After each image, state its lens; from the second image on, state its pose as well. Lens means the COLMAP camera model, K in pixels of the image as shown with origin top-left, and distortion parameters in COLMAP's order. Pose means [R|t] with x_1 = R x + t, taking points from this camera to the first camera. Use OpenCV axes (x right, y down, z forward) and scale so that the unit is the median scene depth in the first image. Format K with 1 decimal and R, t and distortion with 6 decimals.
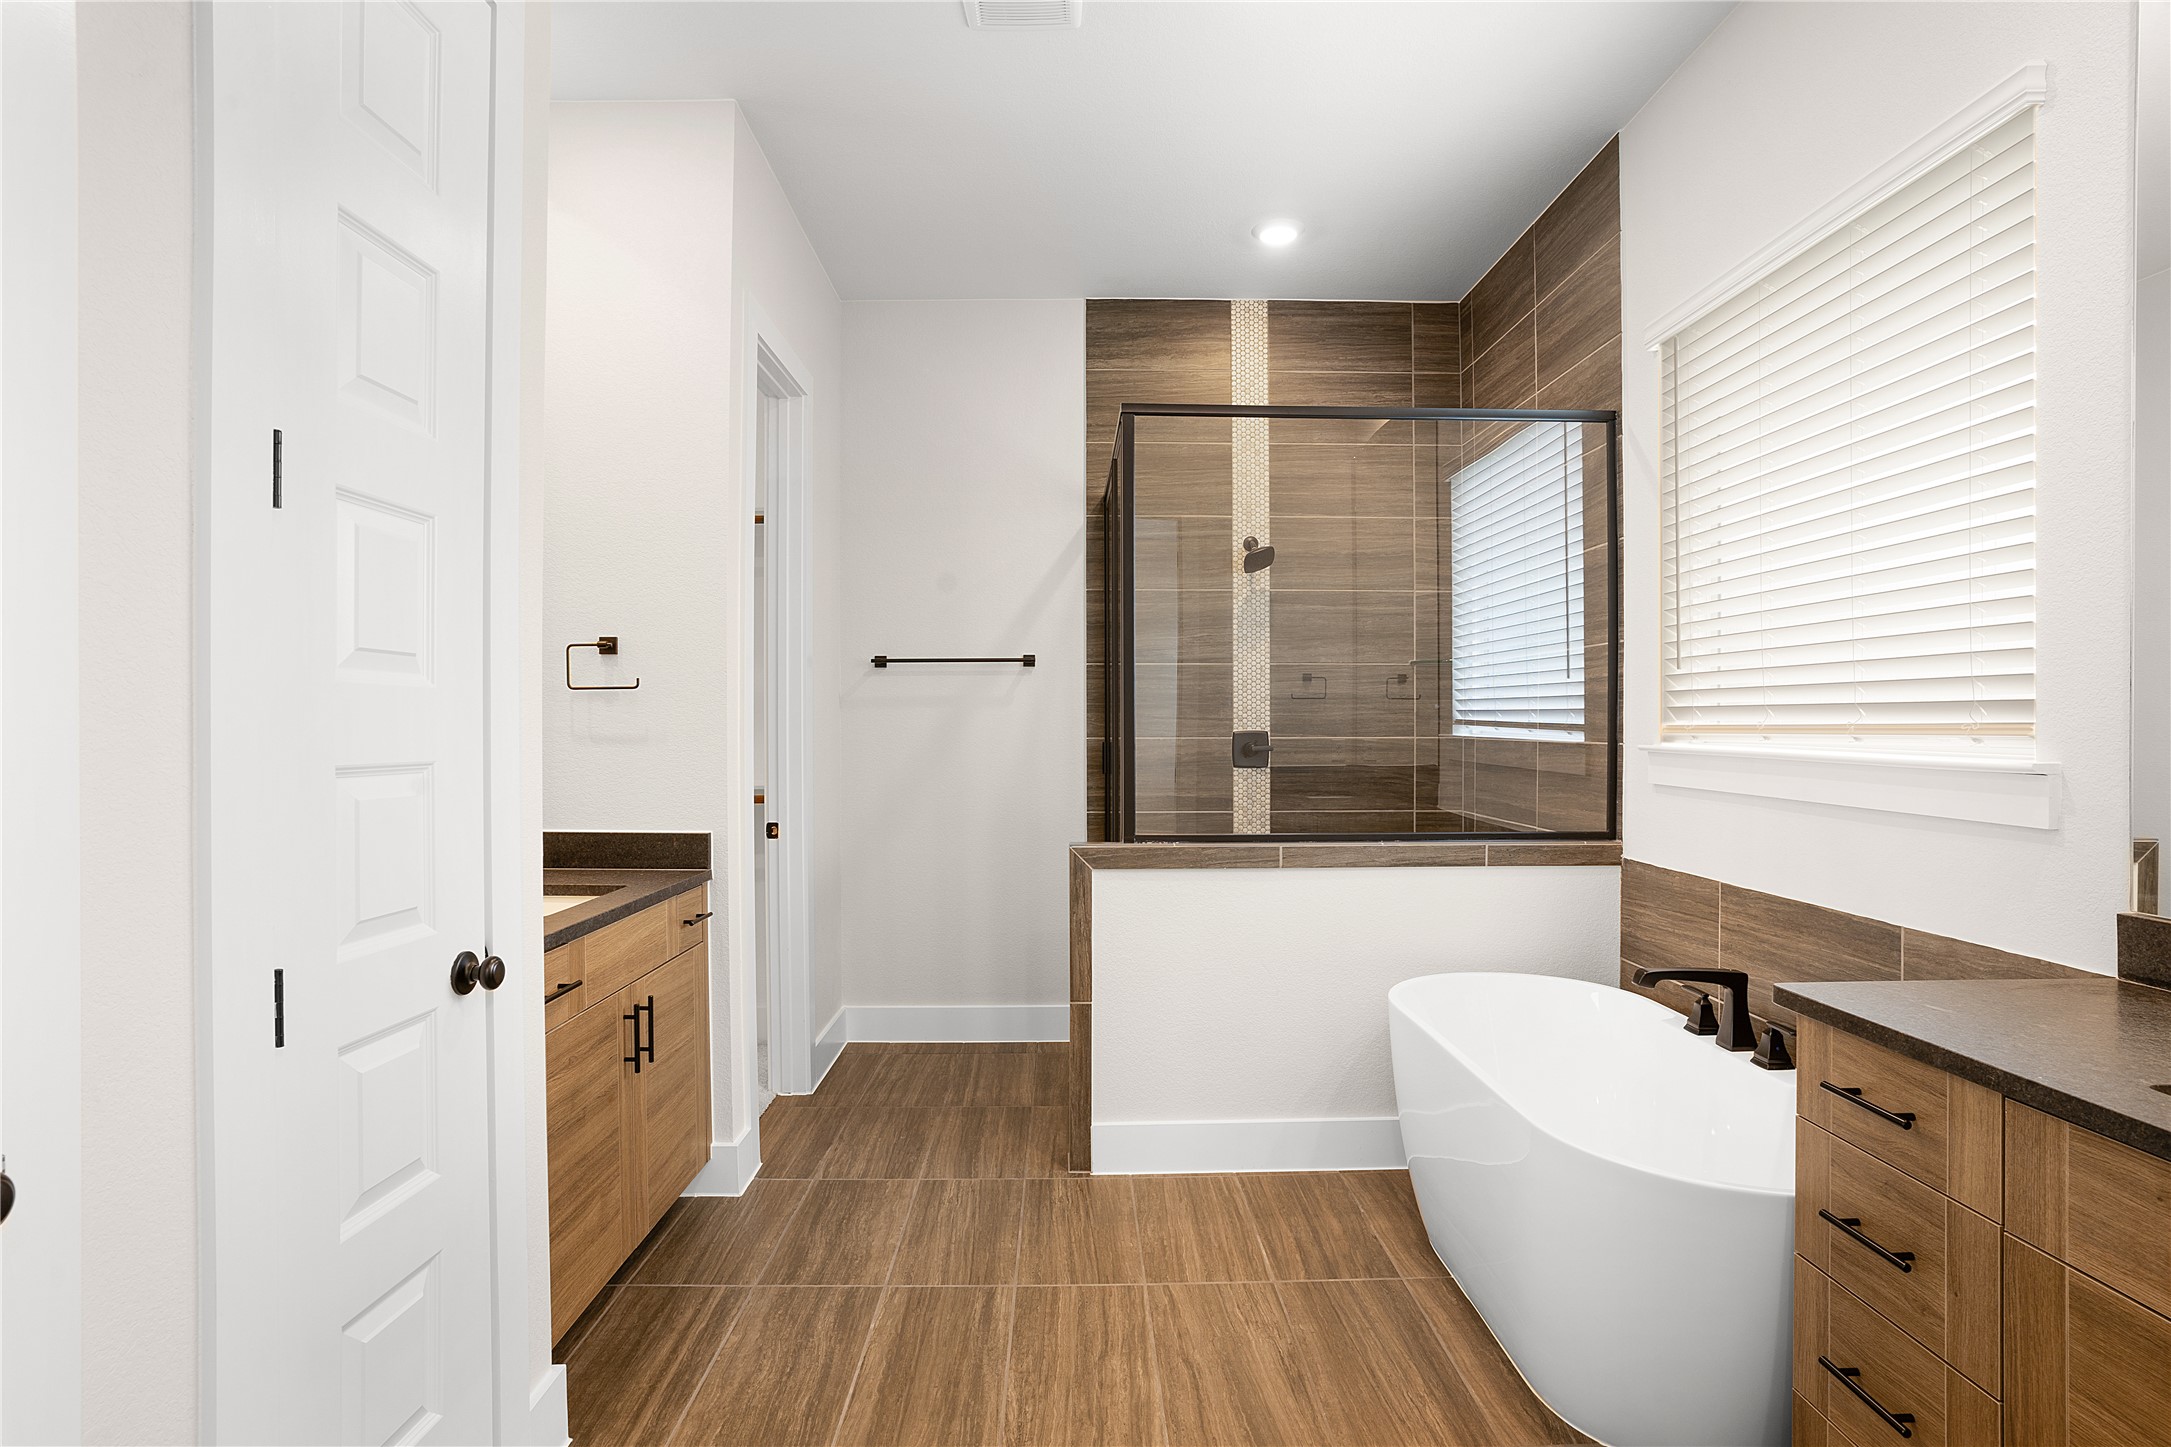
lens RADIAL K [[1120.7, 0, 1085.2], [0, 1120.7, 721.1], [0, 0, 1]] dist [-0.025364, 0.000256]
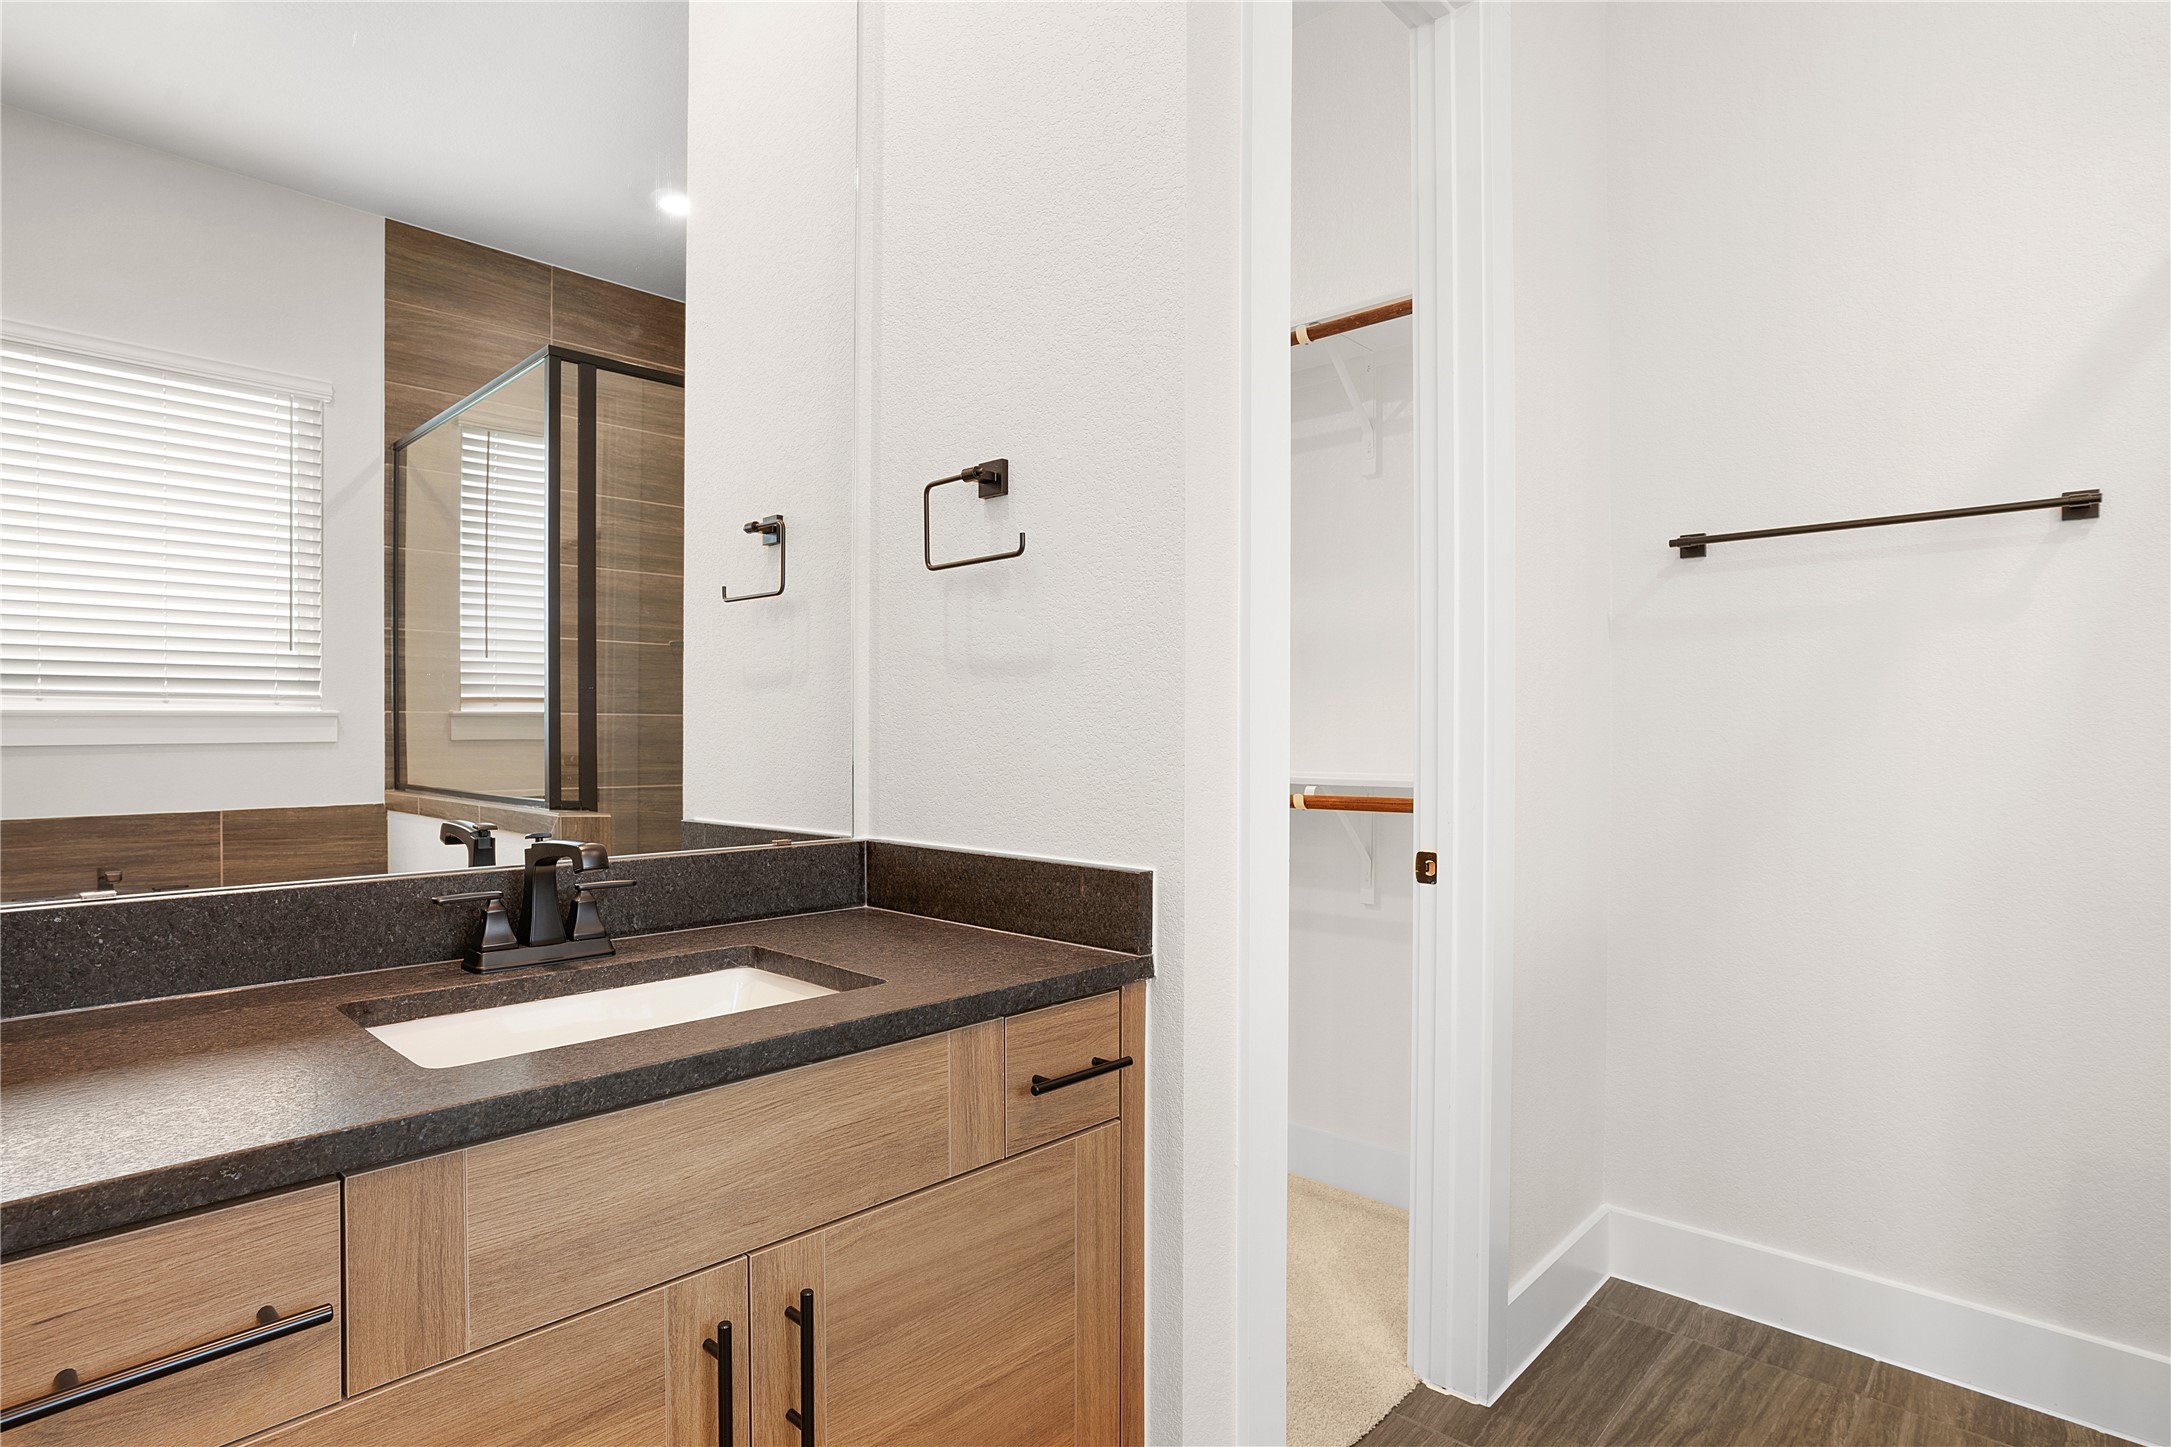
lens RADIAL K [[1120.7, 0, 1082.0], [0, 1120.7, 734.5], [0, 0, 1]] dist [-0.025364, 0.000256]
pose [[0.718801, 0.014150, -0.695072, -0.037556], [-0.007103, 0.999890, 0.013011, 0.031376], [0.695179, -0.004416, 0.718823, 0.521416]]
